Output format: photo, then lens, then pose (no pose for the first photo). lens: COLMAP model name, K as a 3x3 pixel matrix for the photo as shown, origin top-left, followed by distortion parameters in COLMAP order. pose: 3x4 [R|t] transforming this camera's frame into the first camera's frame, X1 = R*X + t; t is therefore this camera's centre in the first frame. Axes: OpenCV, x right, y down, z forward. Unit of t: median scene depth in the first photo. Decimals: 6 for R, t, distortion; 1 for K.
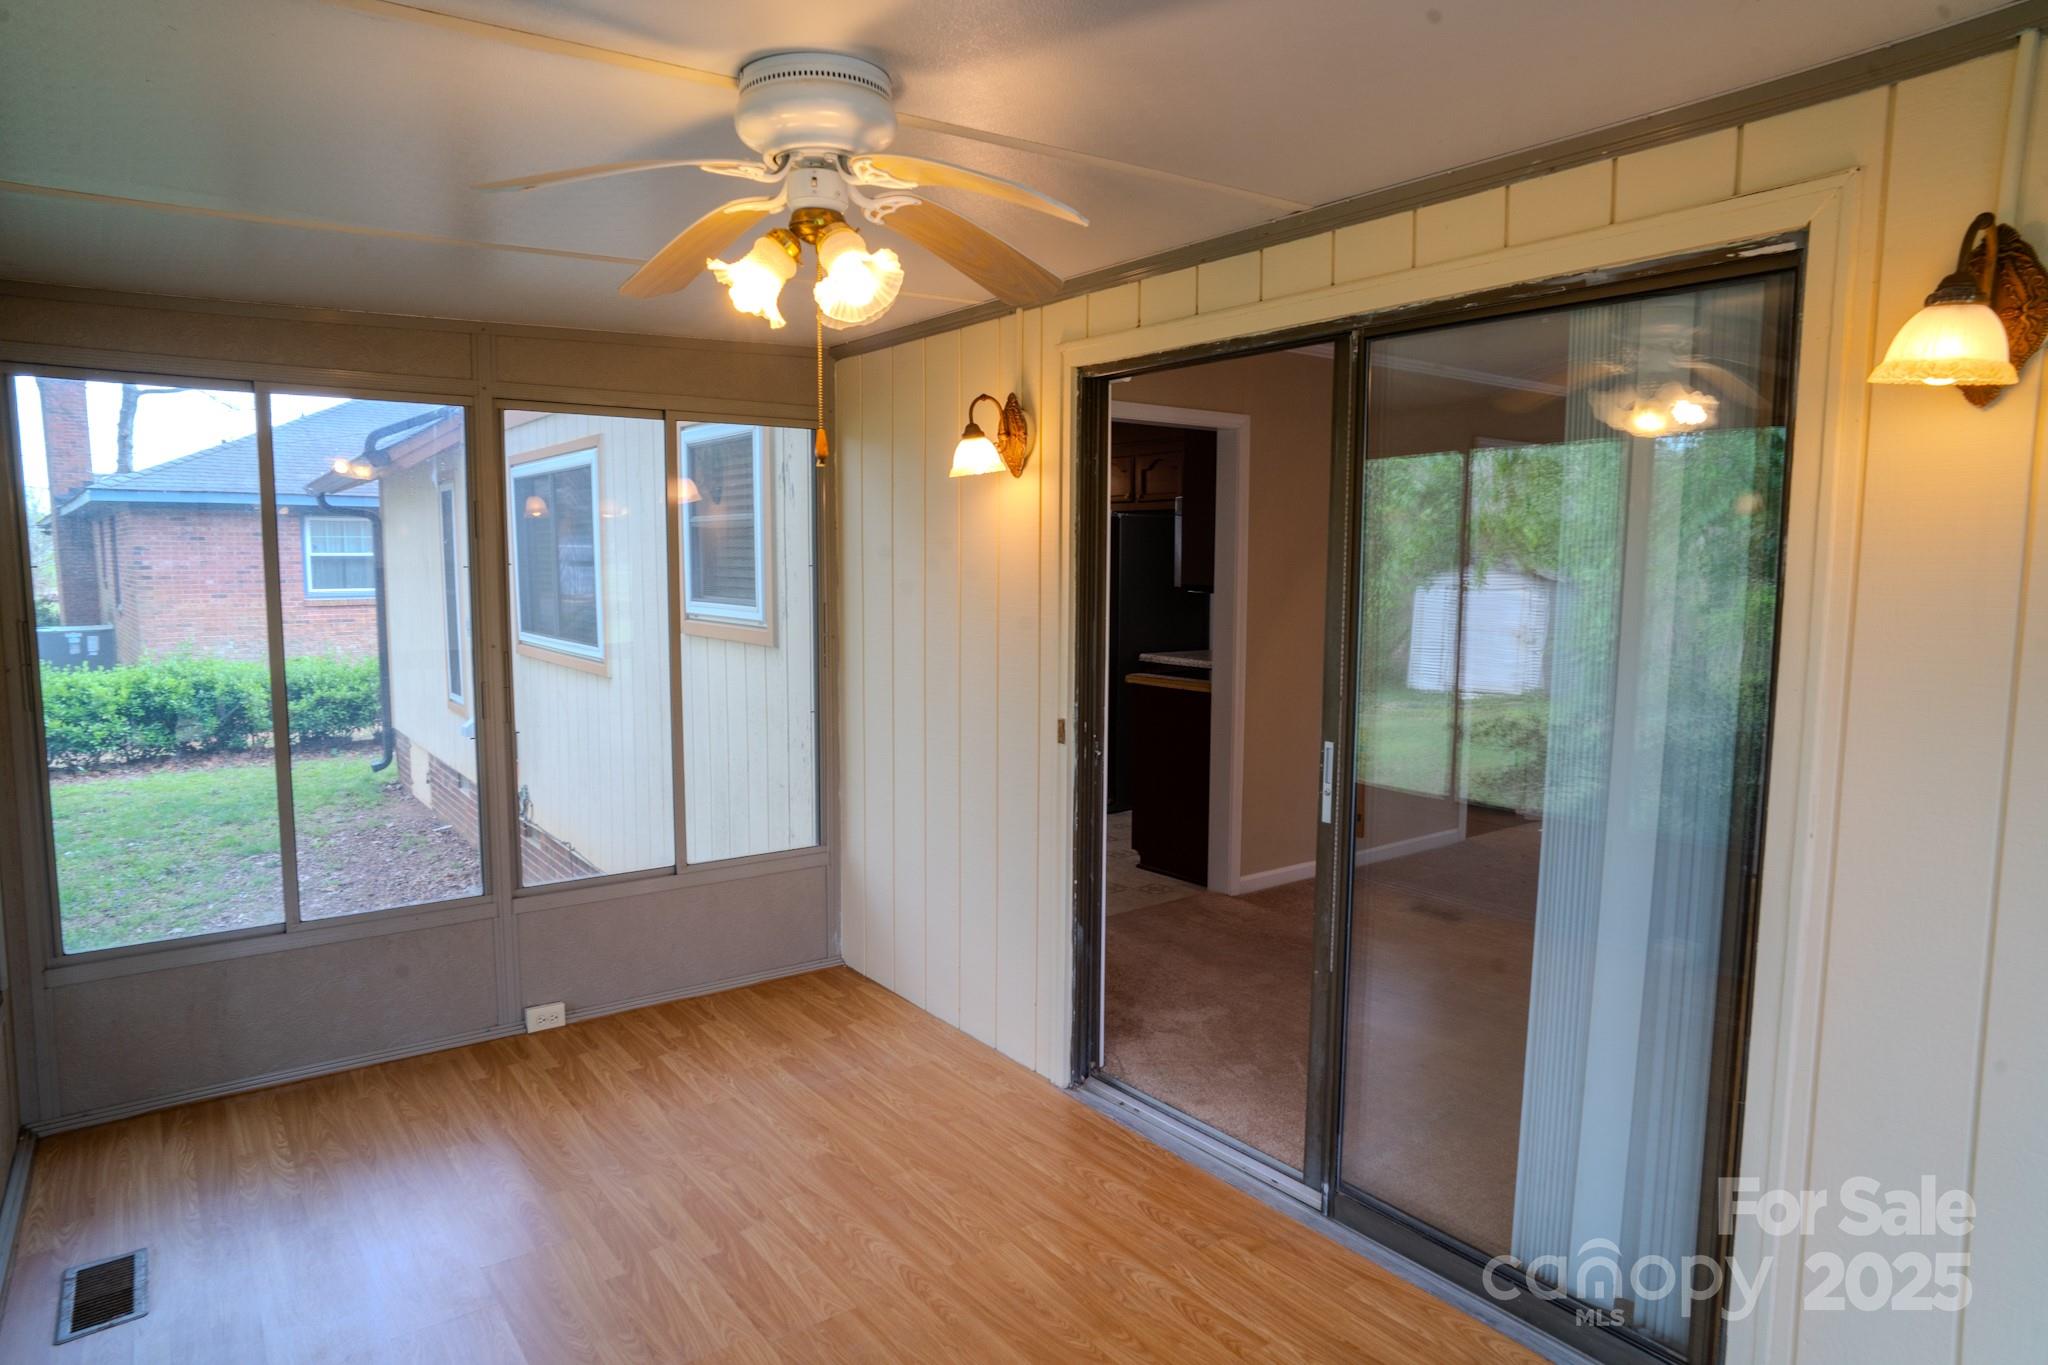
lens RADIAL K [[1218.4, 0, 1023.9], [0, 1218.4, 688.7], [0, 0, 1]] dist [-0.076188, 0.060892]
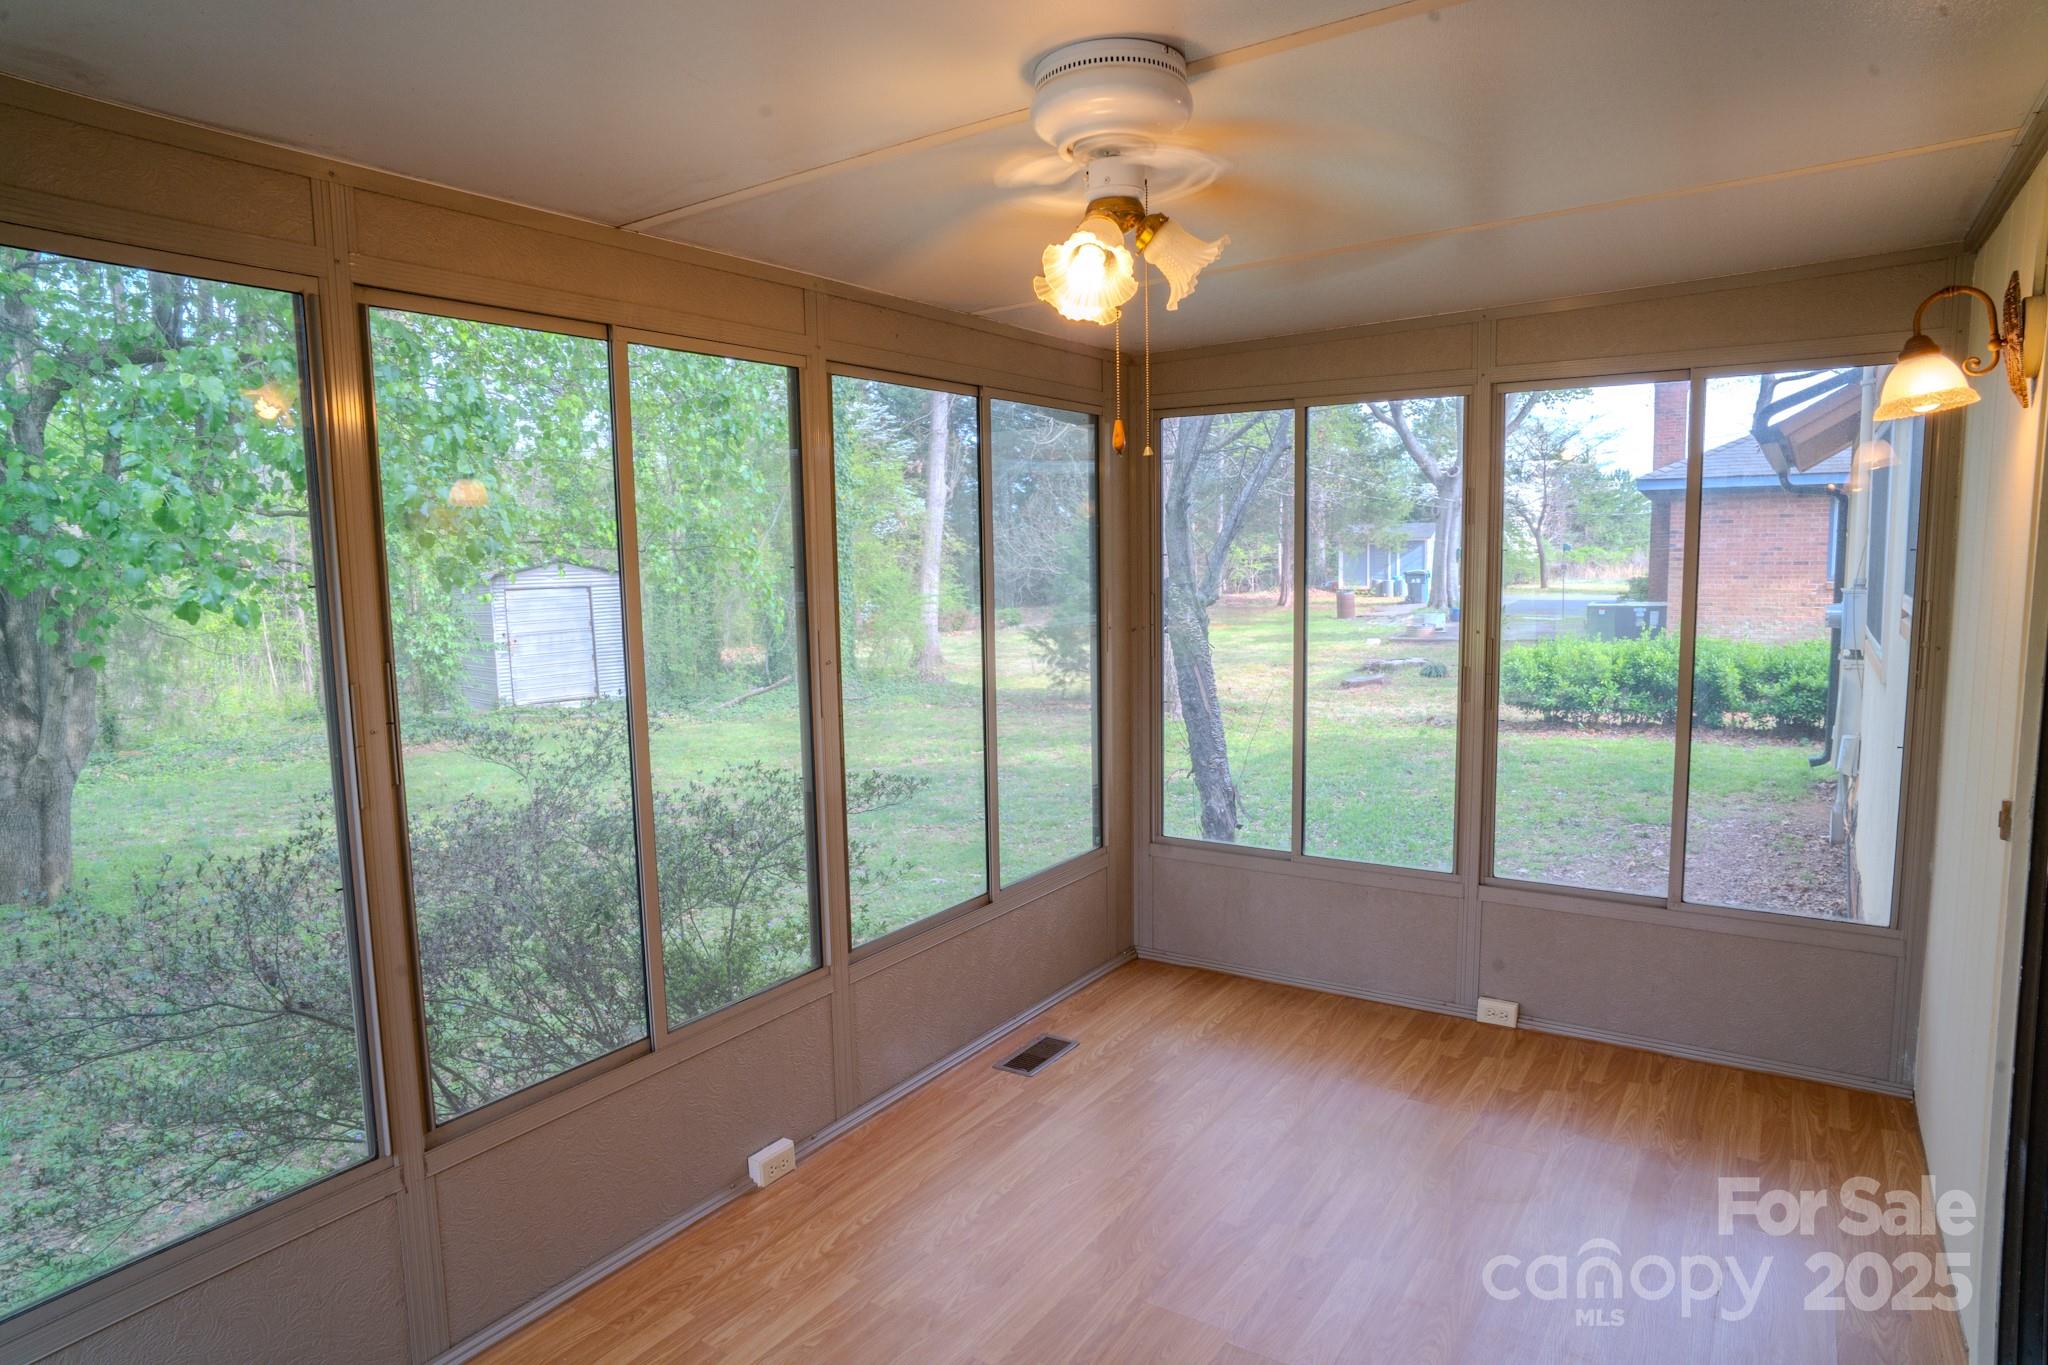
lens RADIAL K [[1218.4, 0, 1023.9], [0, 1218.4, 688.7], [0, 0, 1]] dist [-0.076188, 0.060892]
pose [[0.347352, 0.096758, -0.932730, 0.323929], [-0.081504, 0.994013, 0.072763, -0.026329], [0.934186, 0.050747, 0.353159, 0.252847]]
